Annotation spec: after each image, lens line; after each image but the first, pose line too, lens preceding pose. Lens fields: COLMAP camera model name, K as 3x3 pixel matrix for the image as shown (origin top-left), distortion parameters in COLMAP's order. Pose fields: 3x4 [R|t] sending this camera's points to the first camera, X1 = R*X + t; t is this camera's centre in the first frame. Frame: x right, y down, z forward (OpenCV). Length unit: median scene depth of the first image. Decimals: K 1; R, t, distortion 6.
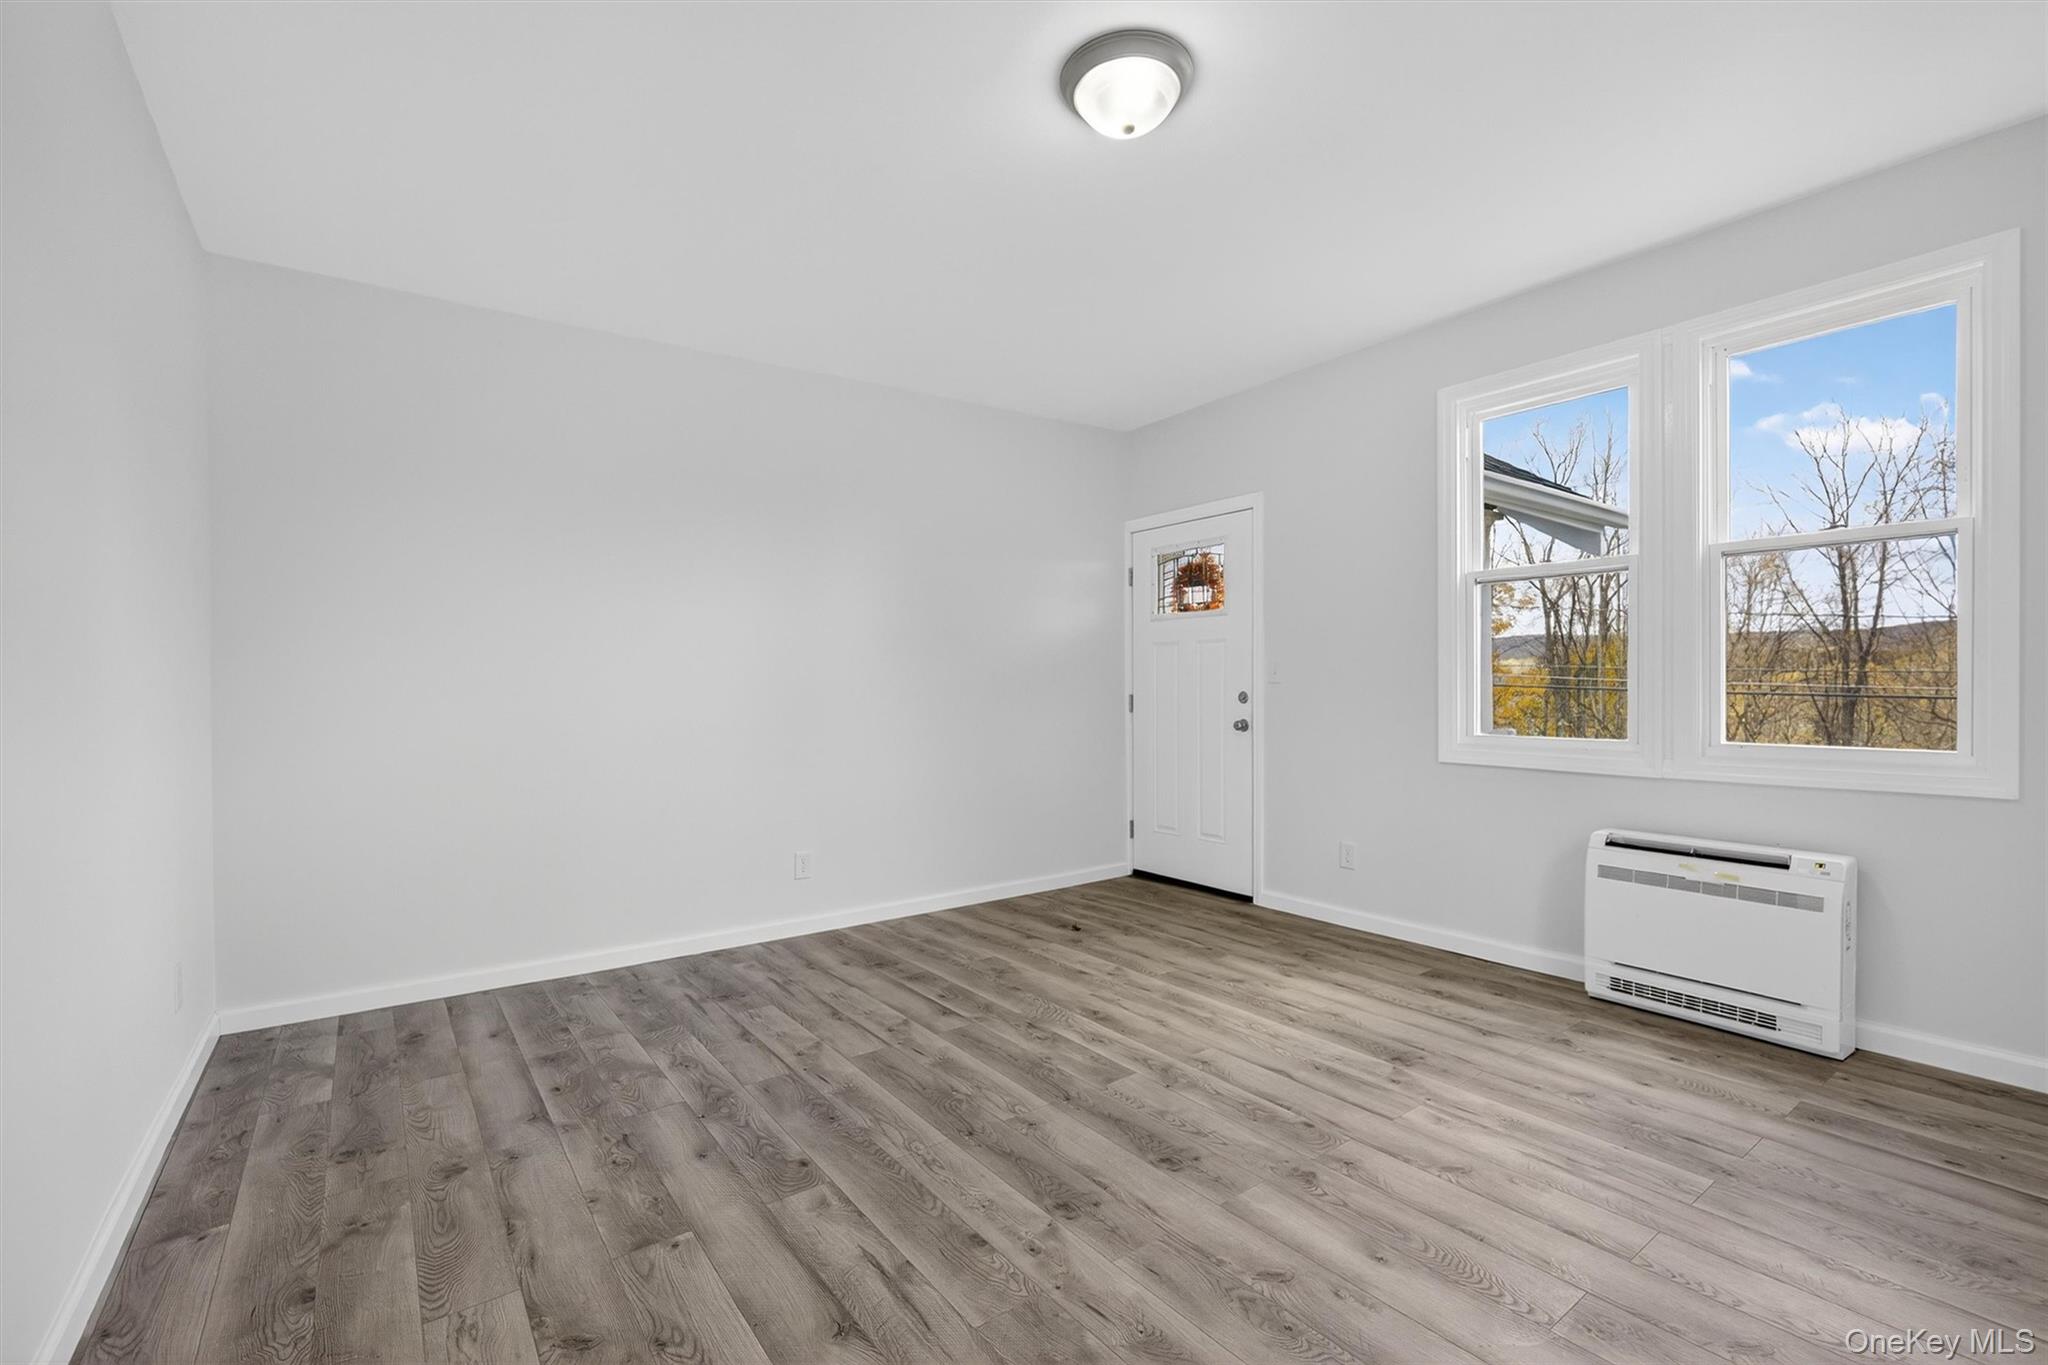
lens RADIAL K [[900.4, 0, 1024.0], [0, 900.4, 682.5], [0, 0, 1]] dist [-0.000699, -0.000102]
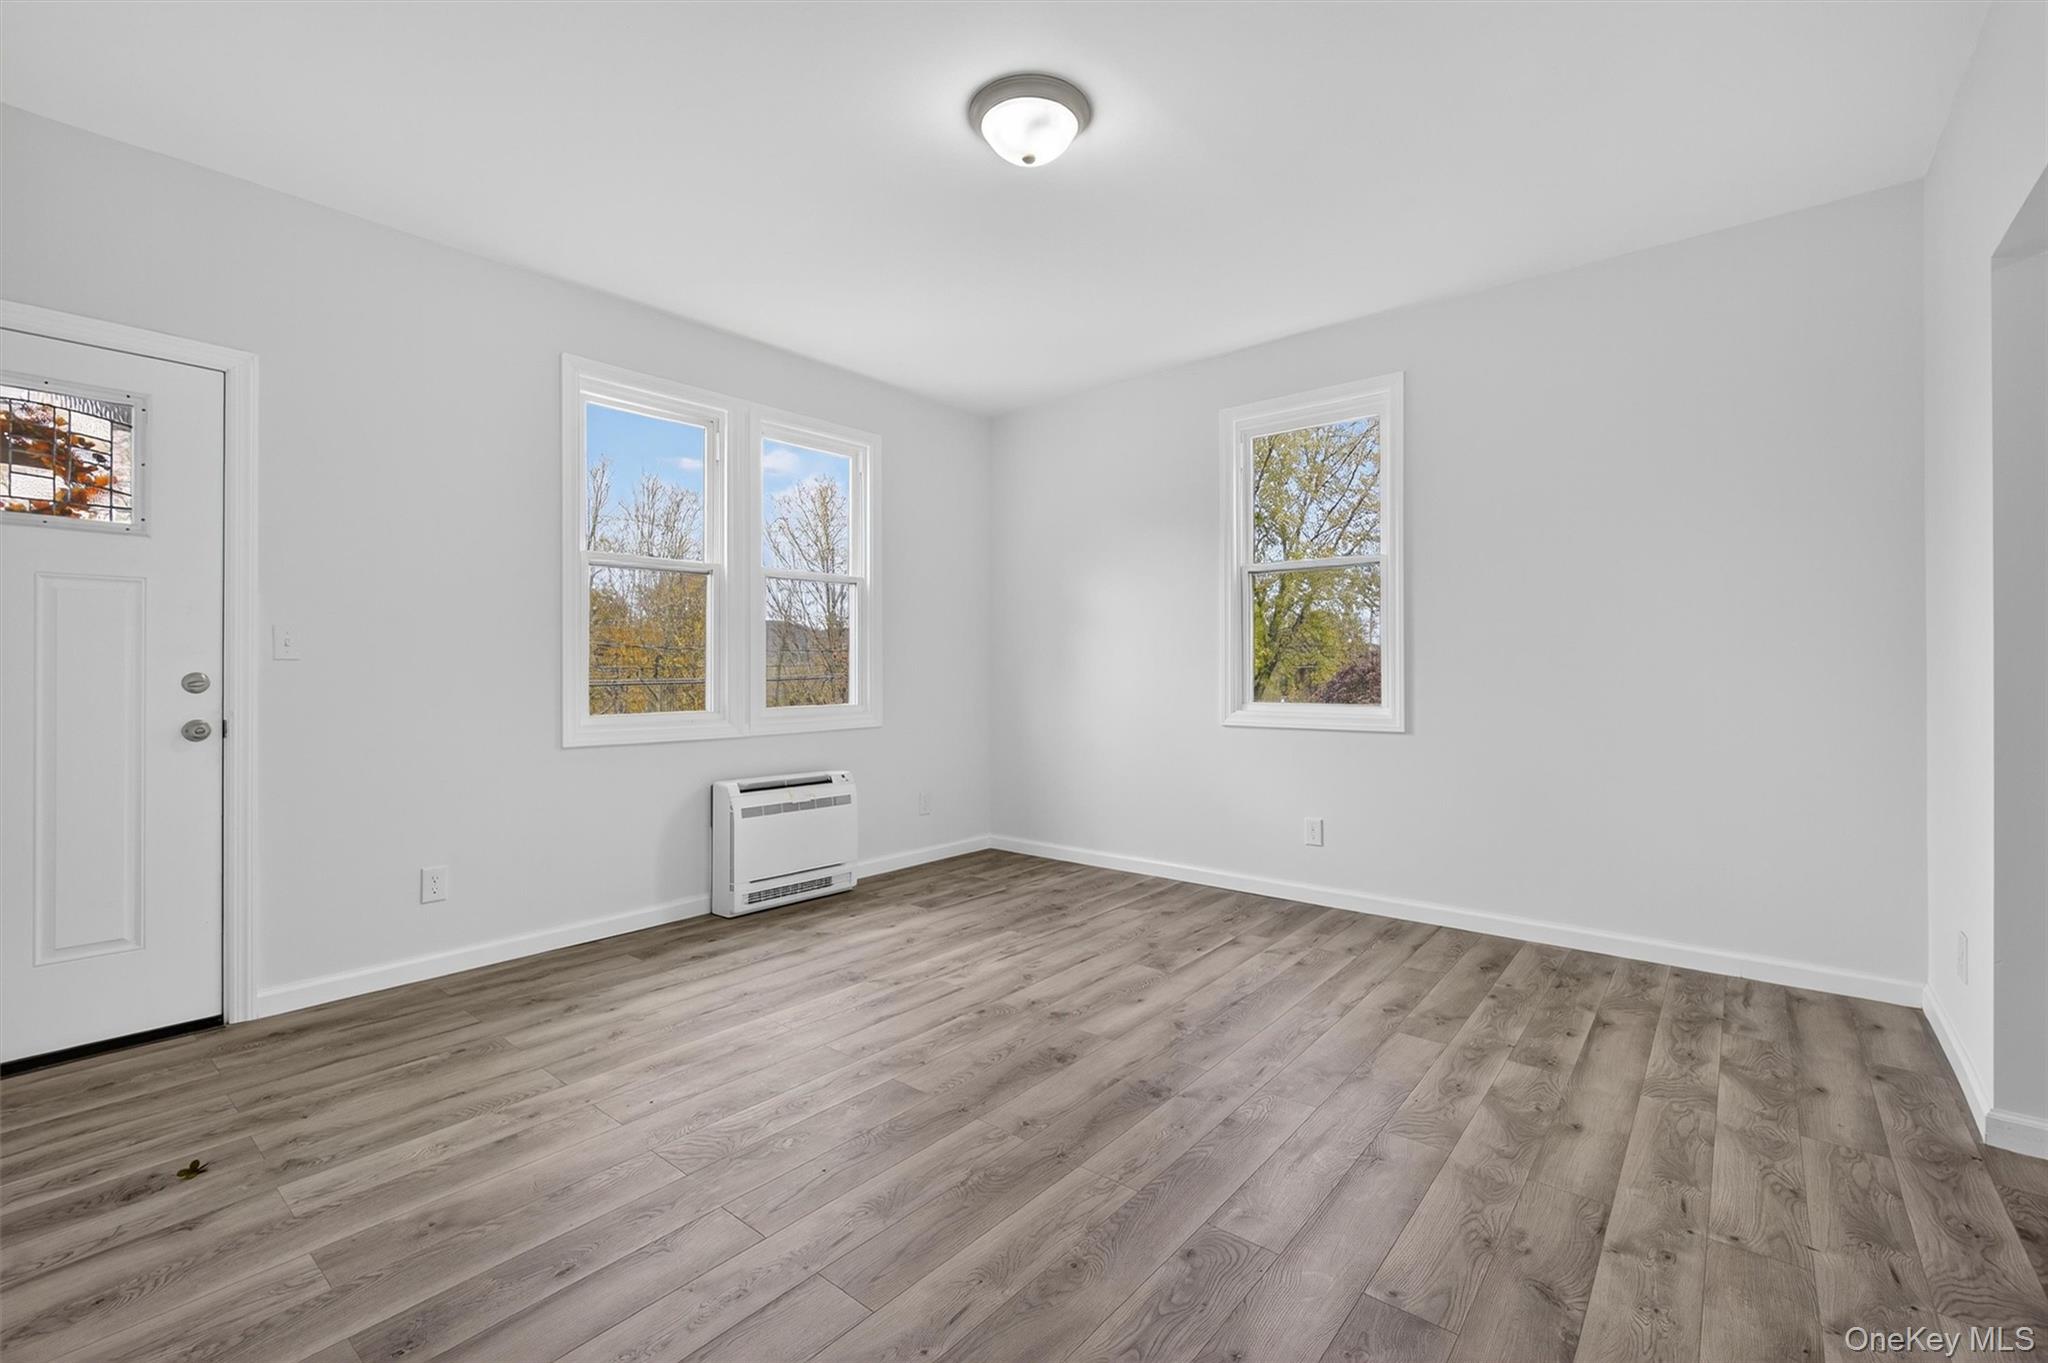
lens RADIAL K [[889.5, 0, 1031.7], [0, 889.5, 656.1], [0, 0, 1]] dist [-0.001713, 0.000046]
pose [[-0.249741, 0.022943, 0.968041, -0.677310], [-0.001290, 0.999710, -0.024026, 0.017998], [-0.968312, -0.007249, -0.249639, 0.920517]]
